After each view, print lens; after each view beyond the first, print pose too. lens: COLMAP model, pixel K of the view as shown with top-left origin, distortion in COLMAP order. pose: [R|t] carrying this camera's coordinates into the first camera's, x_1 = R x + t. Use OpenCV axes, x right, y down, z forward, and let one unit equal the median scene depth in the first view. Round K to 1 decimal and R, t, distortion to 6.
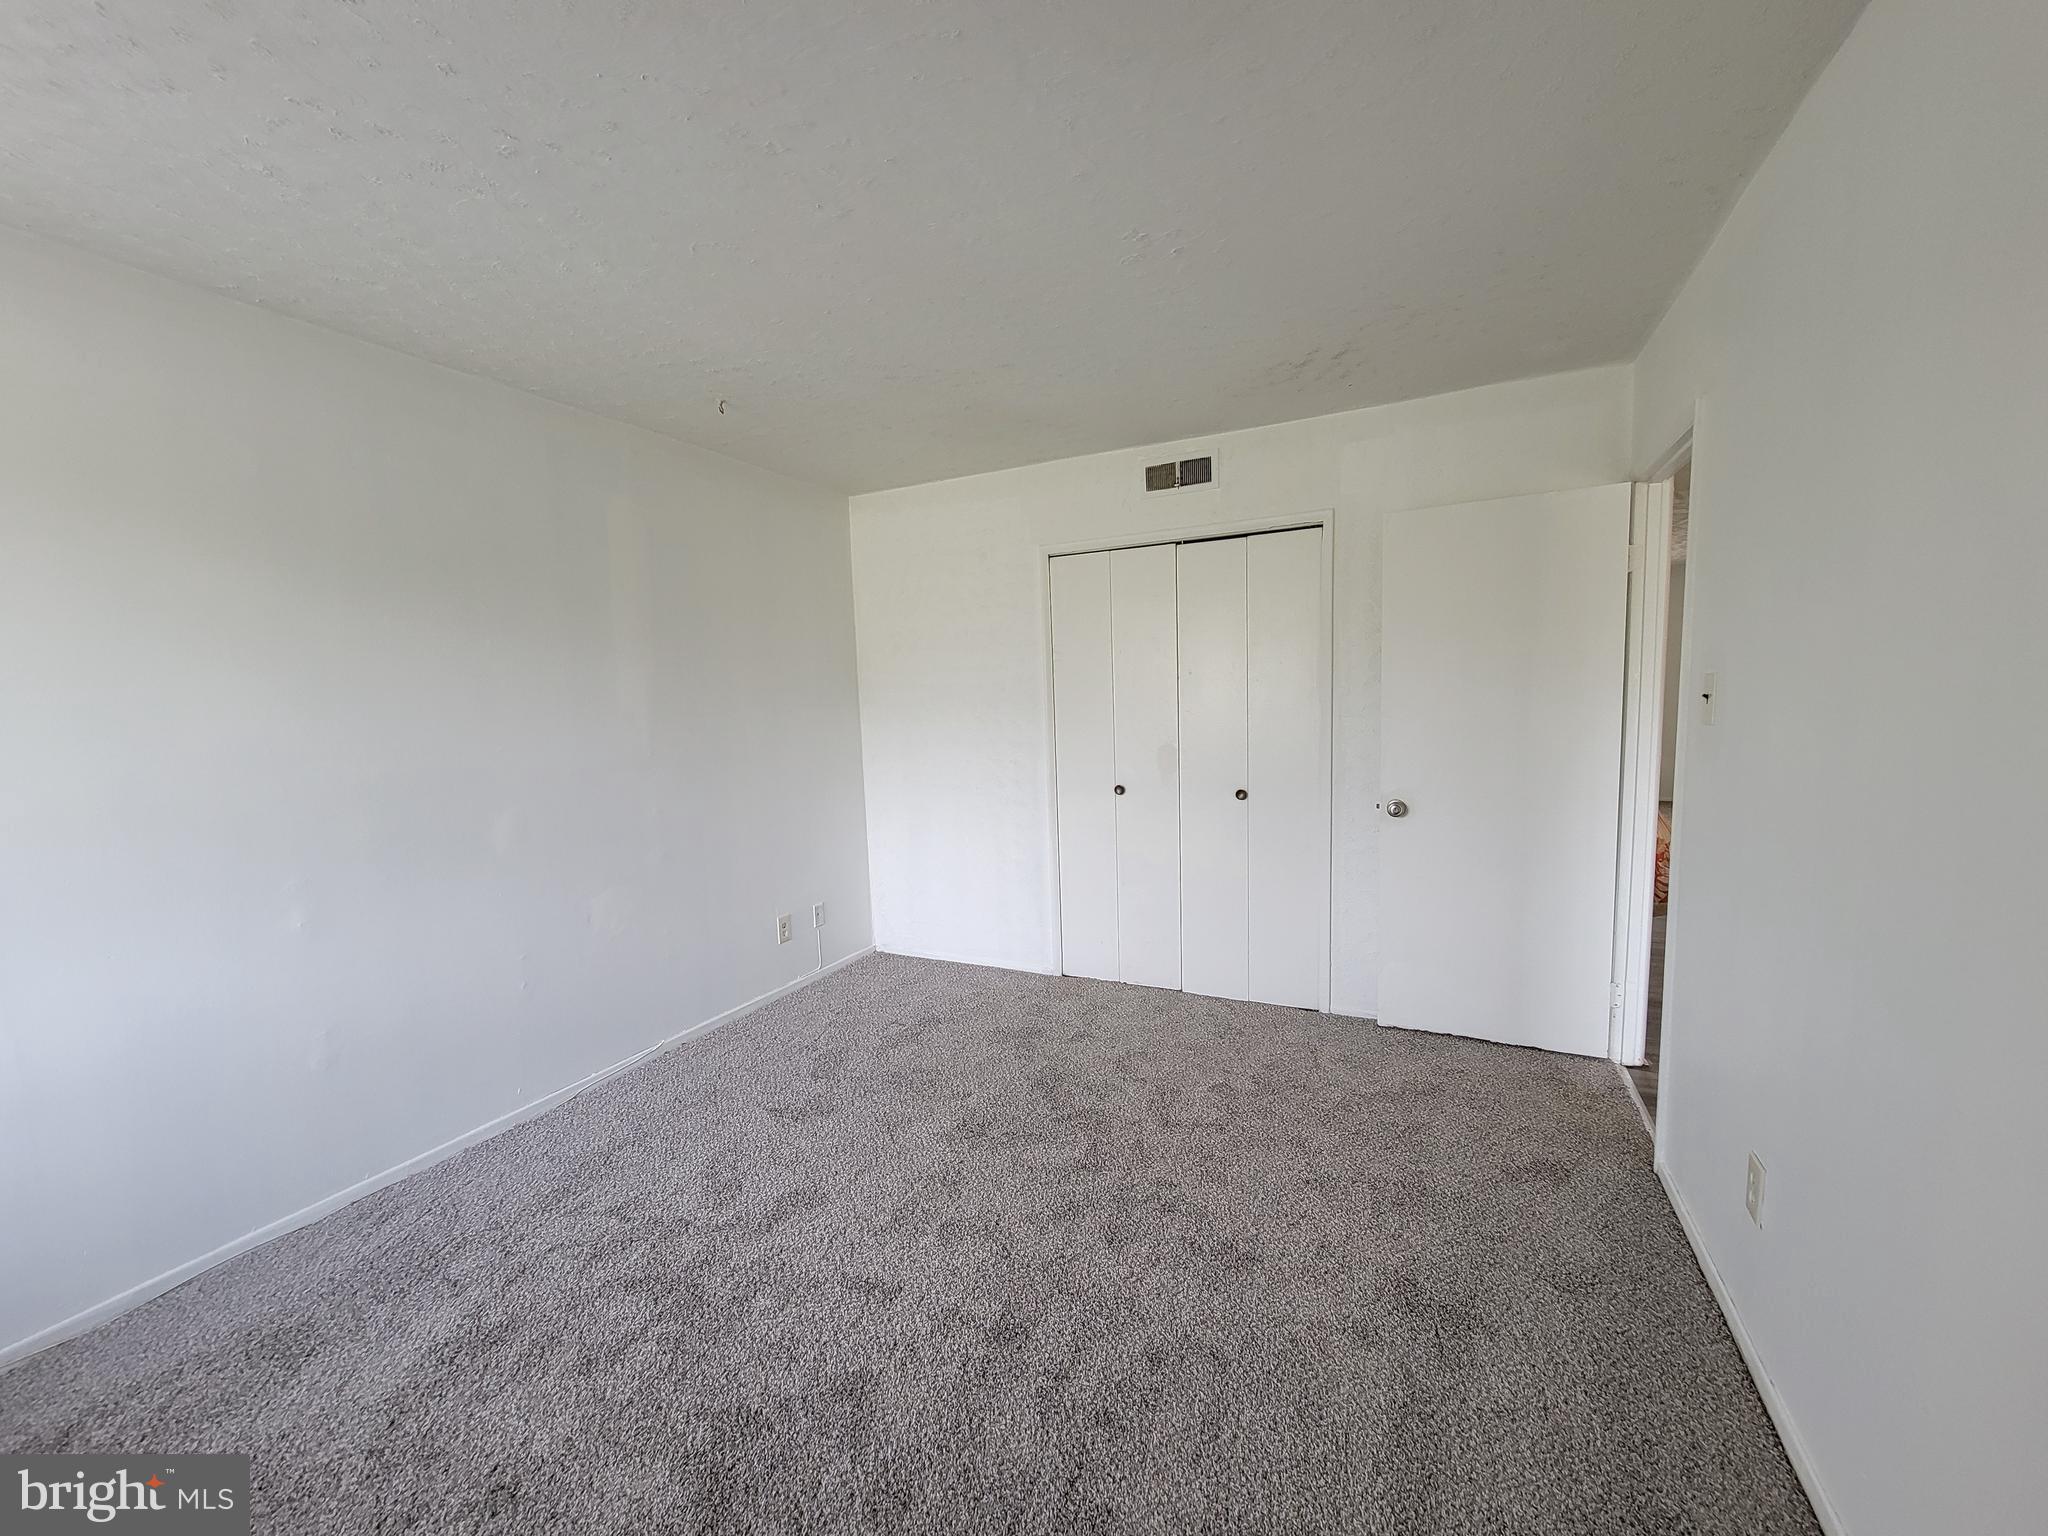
lens RADIAL K [[837.5, 0, 1010.2], [0, 837.5, 776.7], [0, 0, 1]] dist [-0.001391, 0.000997]
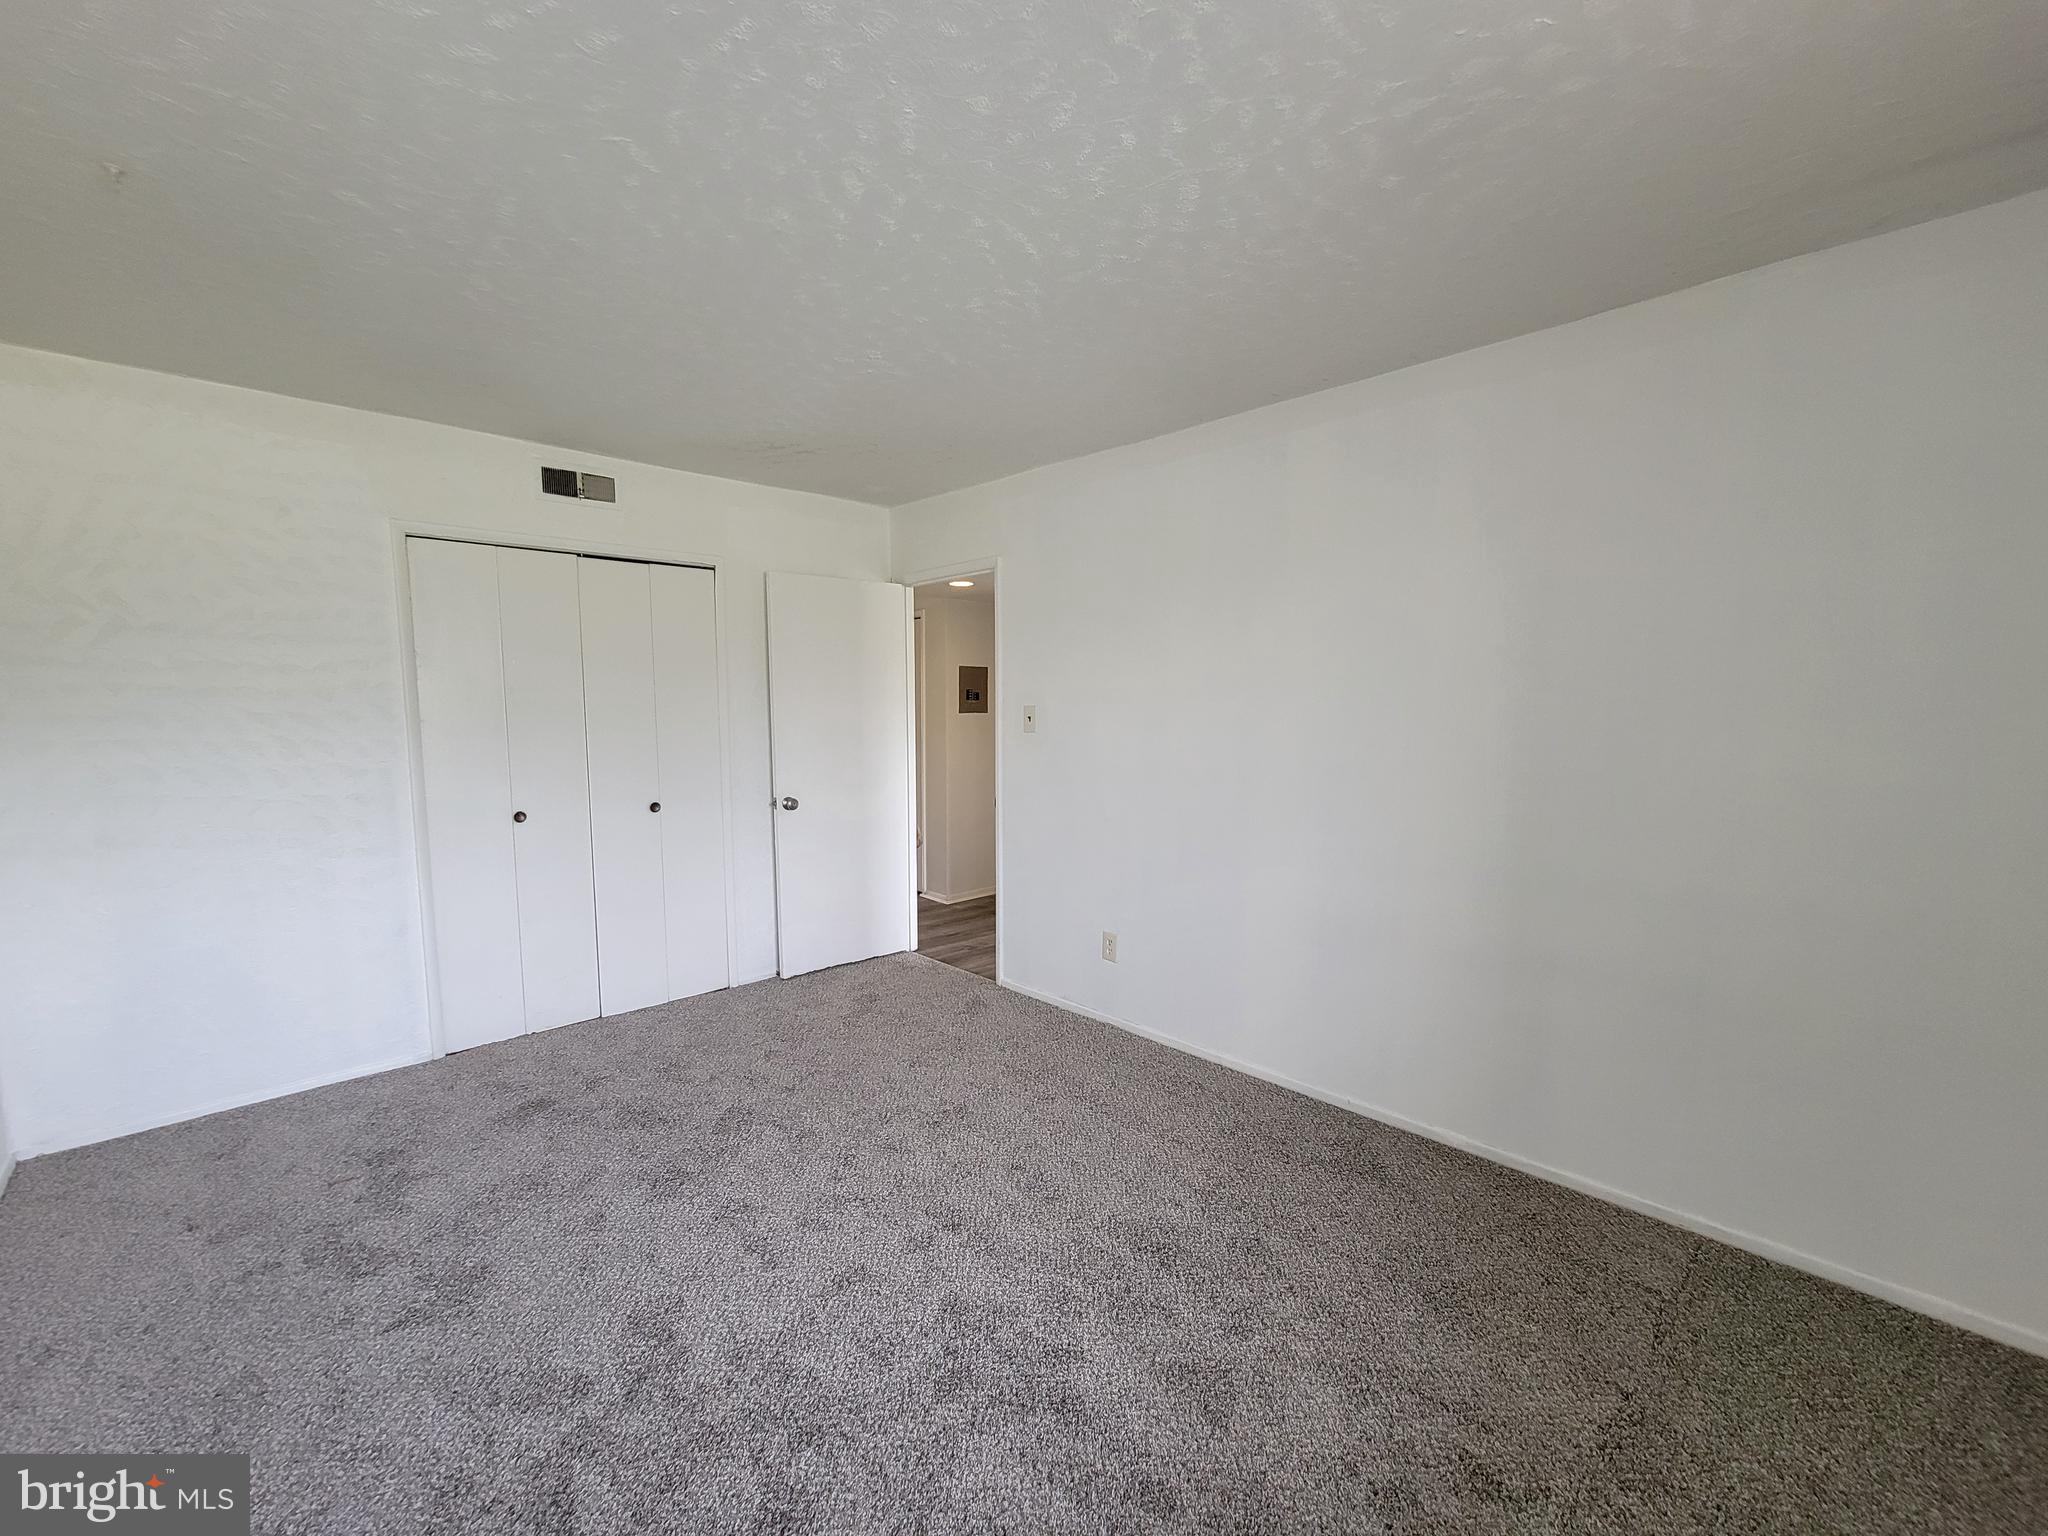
lens RADIAL K [[837.5, 0, 1005.4], [0, 837.5, 770.4], [0, 0, 1]] dist [-0.001391, 0.000997]
pose [[0.342711, -0.049468, 0.938138, -0.560518], [0.076056, 0.996796, 0.024778, -0.017518], [-0.936357, 0.062859, 0.345375, 0.222463]]
